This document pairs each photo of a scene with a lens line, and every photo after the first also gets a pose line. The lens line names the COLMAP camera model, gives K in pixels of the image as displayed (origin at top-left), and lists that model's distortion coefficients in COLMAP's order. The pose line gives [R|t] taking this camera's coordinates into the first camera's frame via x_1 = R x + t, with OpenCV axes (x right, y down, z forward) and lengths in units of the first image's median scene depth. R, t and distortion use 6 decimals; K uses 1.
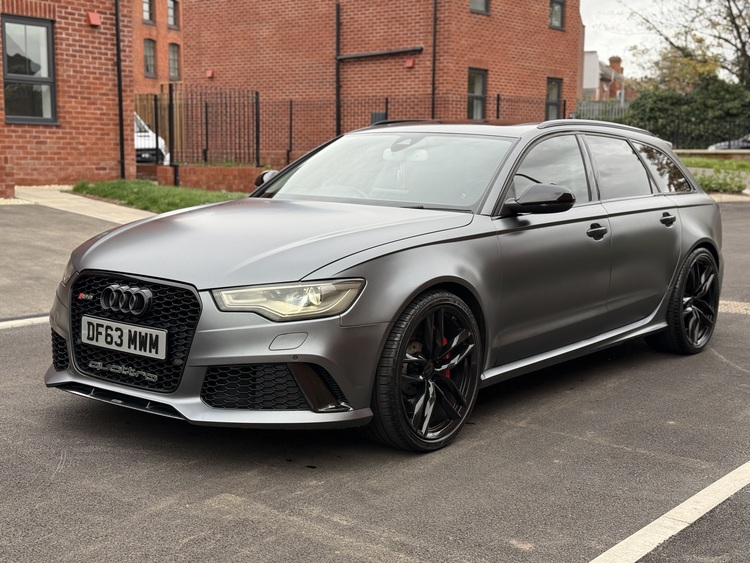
lens RADIAL K [[1055.3, 0, 380.0], [0, 1055.3, 275.5], [0, 0, 1]] dist [0.122597, 0.000000]
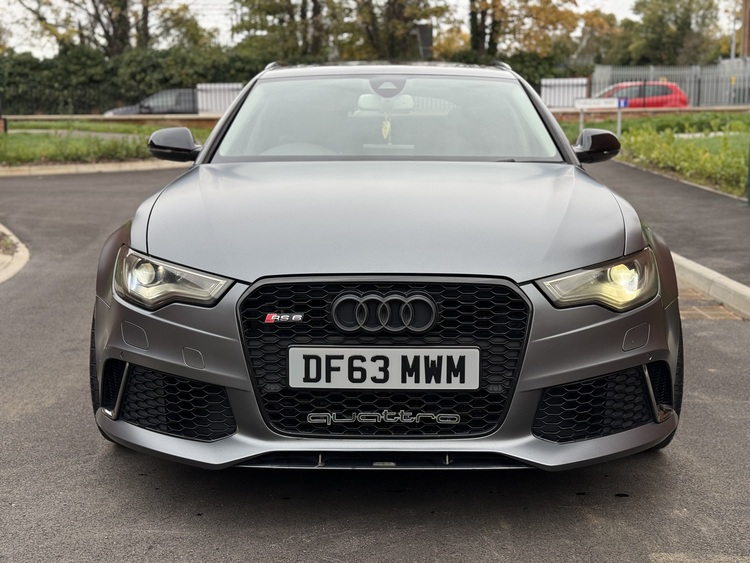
lens RADIAL K [[1055.3, 0, 374.1], [0, 1055.3, 279.2], [0, 0, 1]] dist [0.122597, 0.000000]
pose [[0.802566, -0.112518, 0.585856, -0.625372], [0.094335, 0.993633, 0.061605, -0.039122], [-0.589057, 0.005825, 0.808070, 0.461094]]
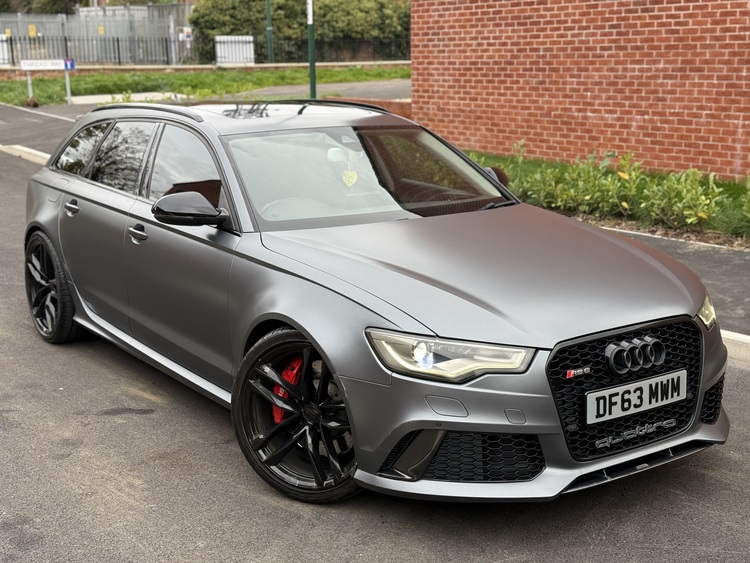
lens RADIAL K [[1055.3, 0, 359.1], [0, 1055.3, 262.1], [0, 0, 1]] dist [0.122597, 0.000000]
pose [[0.313702, -0.213381, 0.925235, -1.113153], [0.139026, 0.974243, 0.177547, -0.242189], [-0.939288, 0.072935, 0.335288, 0.903325]]
